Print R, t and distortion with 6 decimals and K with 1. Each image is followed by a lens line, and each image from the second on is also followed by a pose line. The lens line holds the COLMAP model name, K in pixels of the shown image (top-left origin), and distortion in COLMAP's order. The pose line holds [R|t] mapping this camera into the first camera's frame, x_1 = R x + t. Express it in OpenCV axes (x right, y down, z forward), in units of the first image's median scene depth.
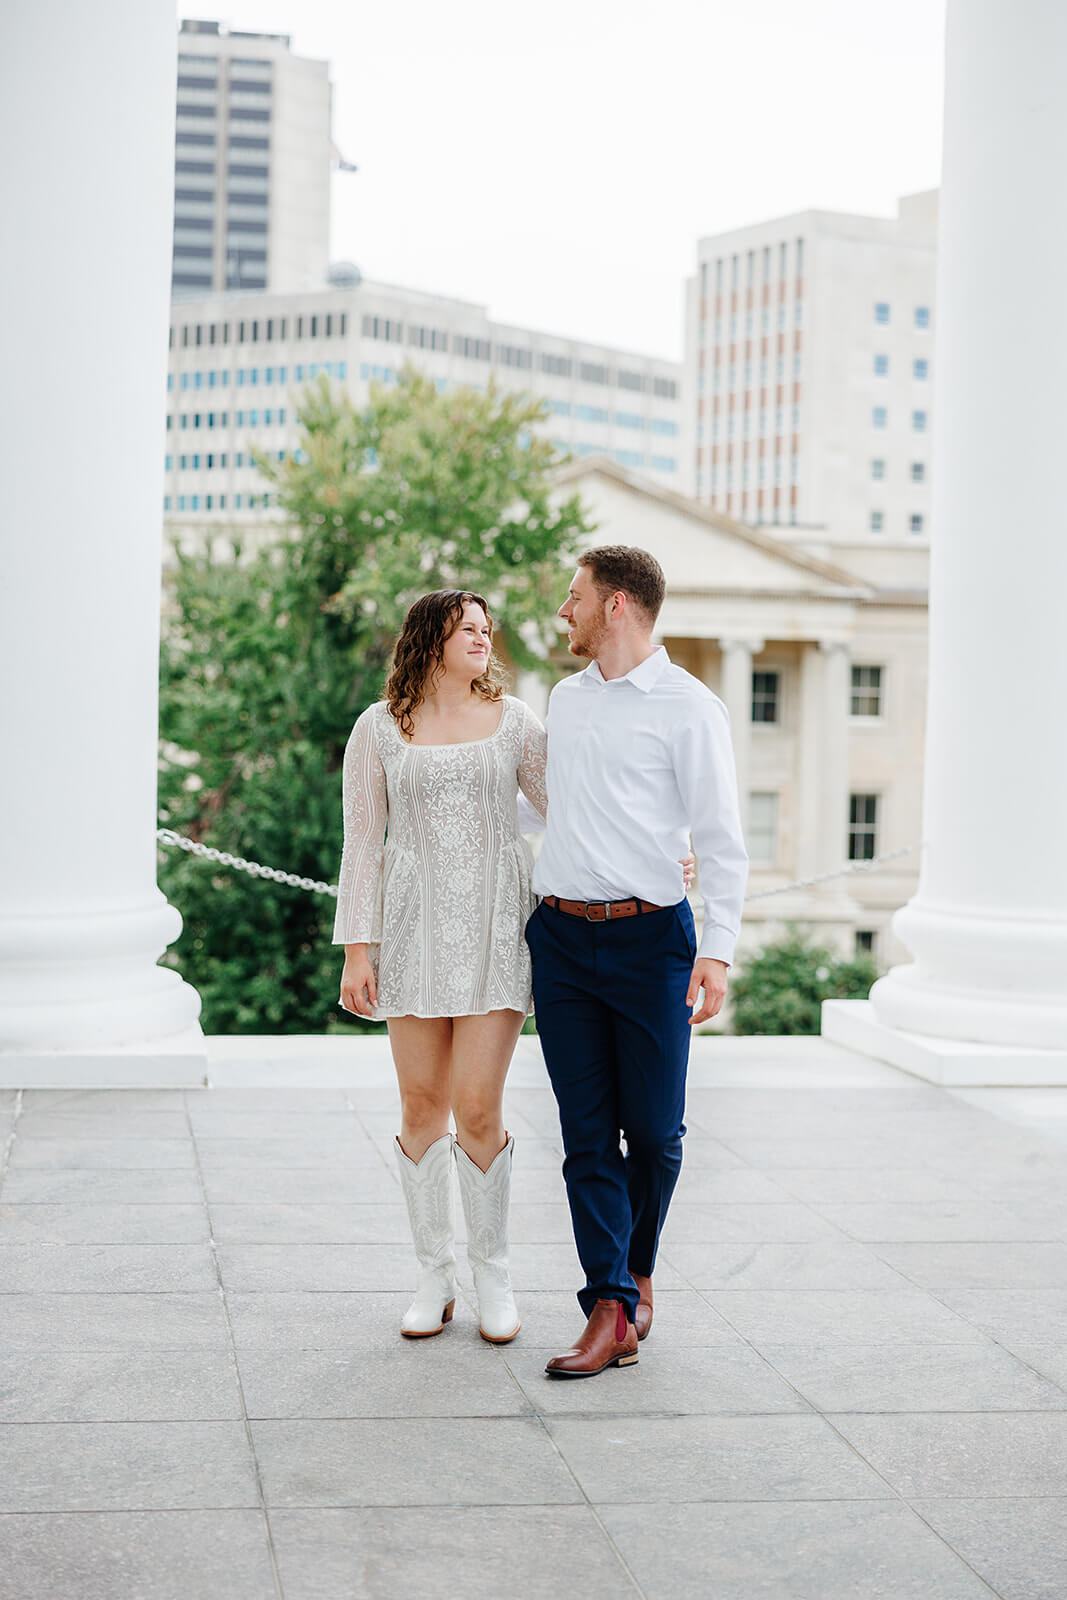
lens RADIAL K [[2715.2, 0, 533.5], [0, 2715.2, 800.0], [0, 0, 1]] dist [-0.005145, -0.025700]
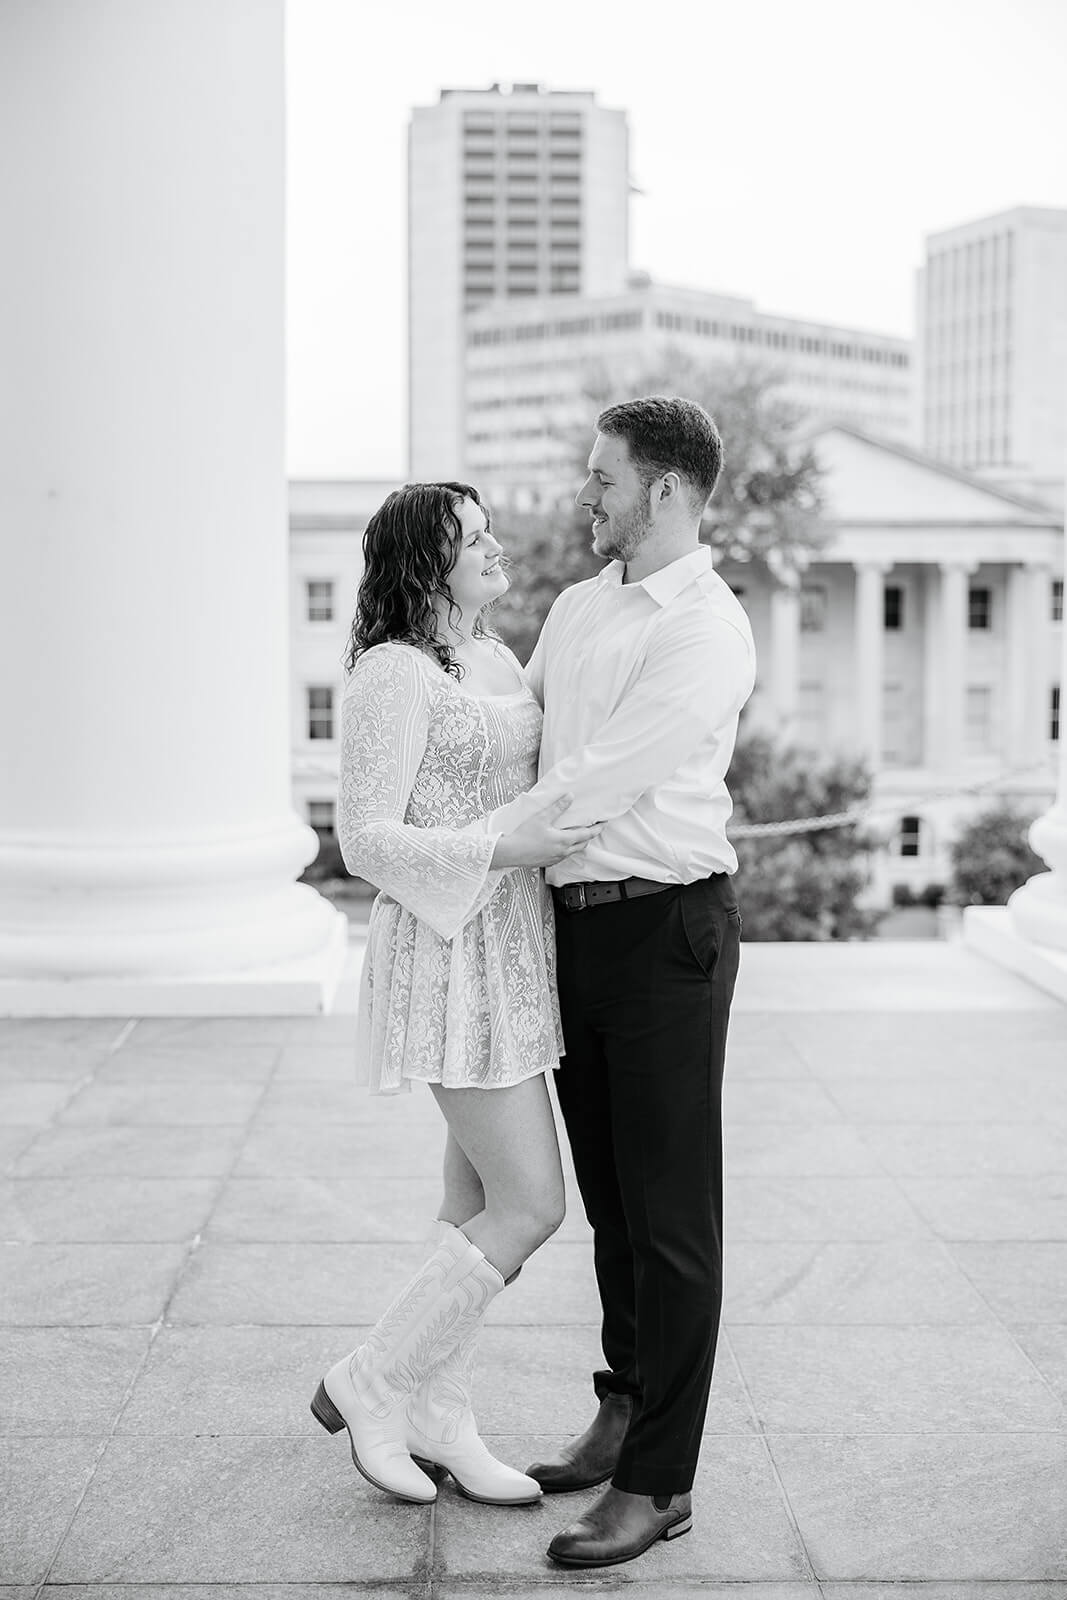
lens RADIAL K [[2045.0, 0, 533.5], [0, 2045.0, 800.0], [0, 0, 1]] dist [0.002145, 0.006038]
pose [[0.990053, -0.012600, -0.140131, 0.018714], [0.019790, 0.998551, 0.050038, -0.002787], [0.139298, -0.052314, 0.988868, 0.076556]]
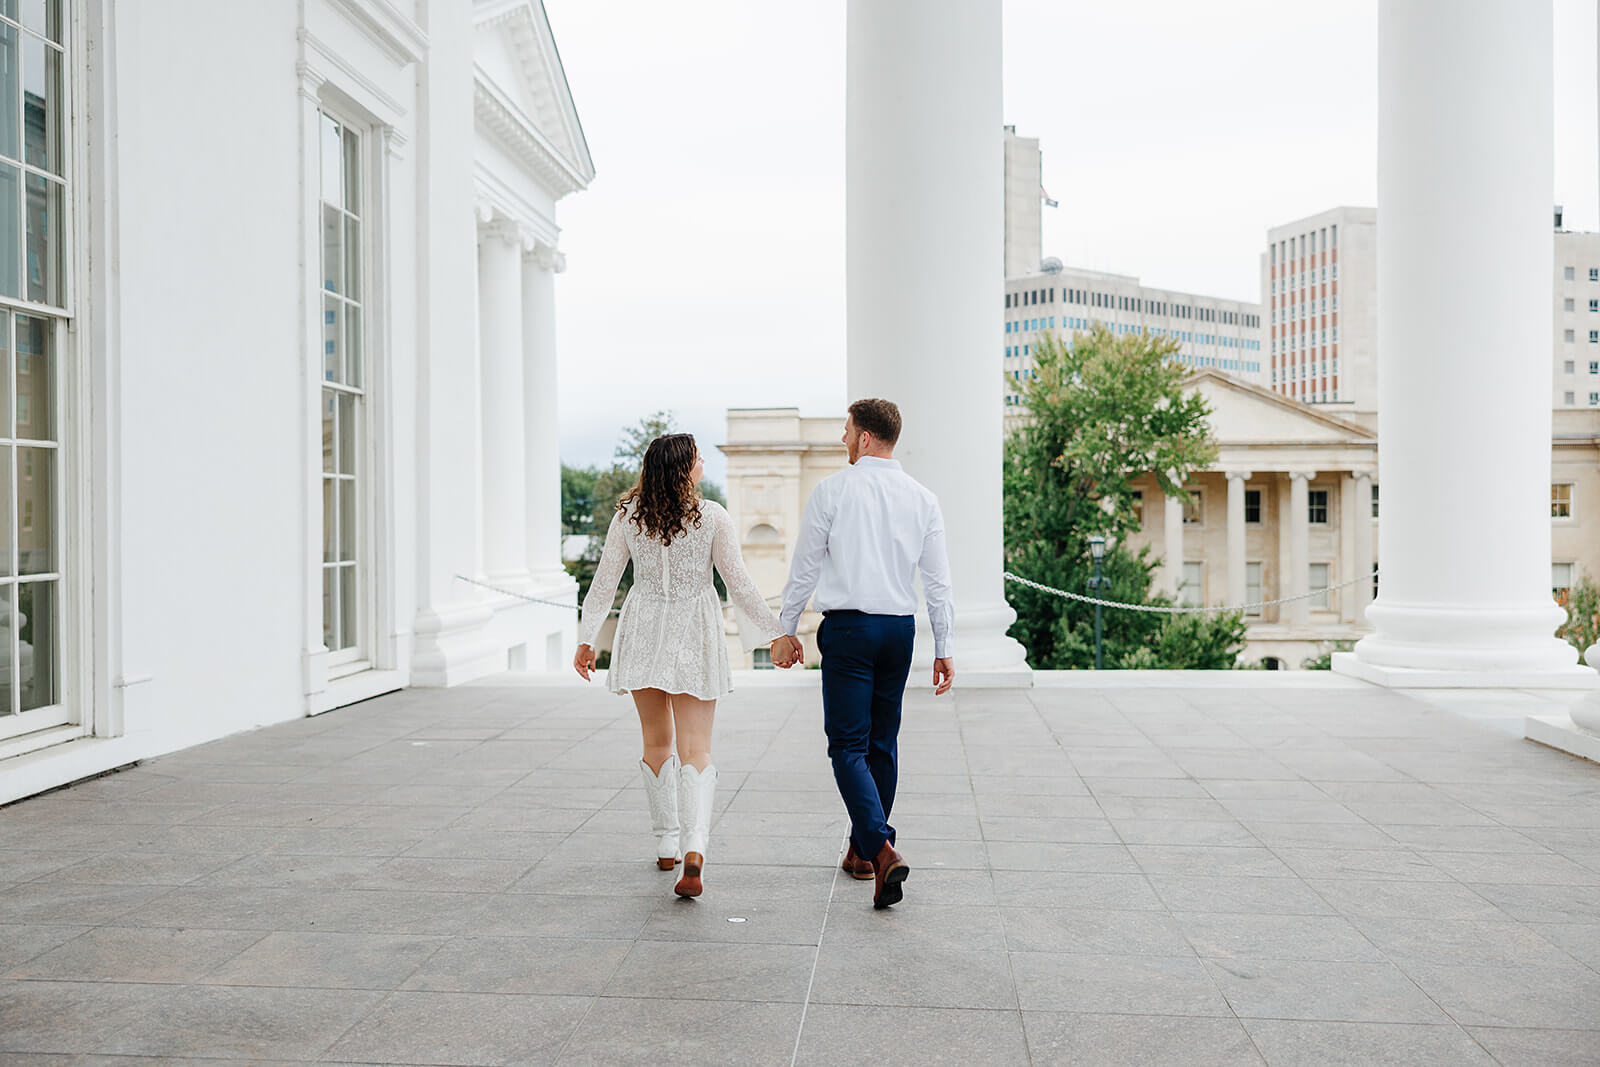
lens RADIAL K [[1706.6, 0, 734.6], [0, 1706.6, 535.8], [0, 0, 1]] dist [-0.006106, 0.002707]
pose [[0.968229, -0.027700, -0.248525, -0.002088], [0.020657, 0.999309, -0.030903, 0.006129], [0.249209, 0.024788, 0.968132, -0.124331]]
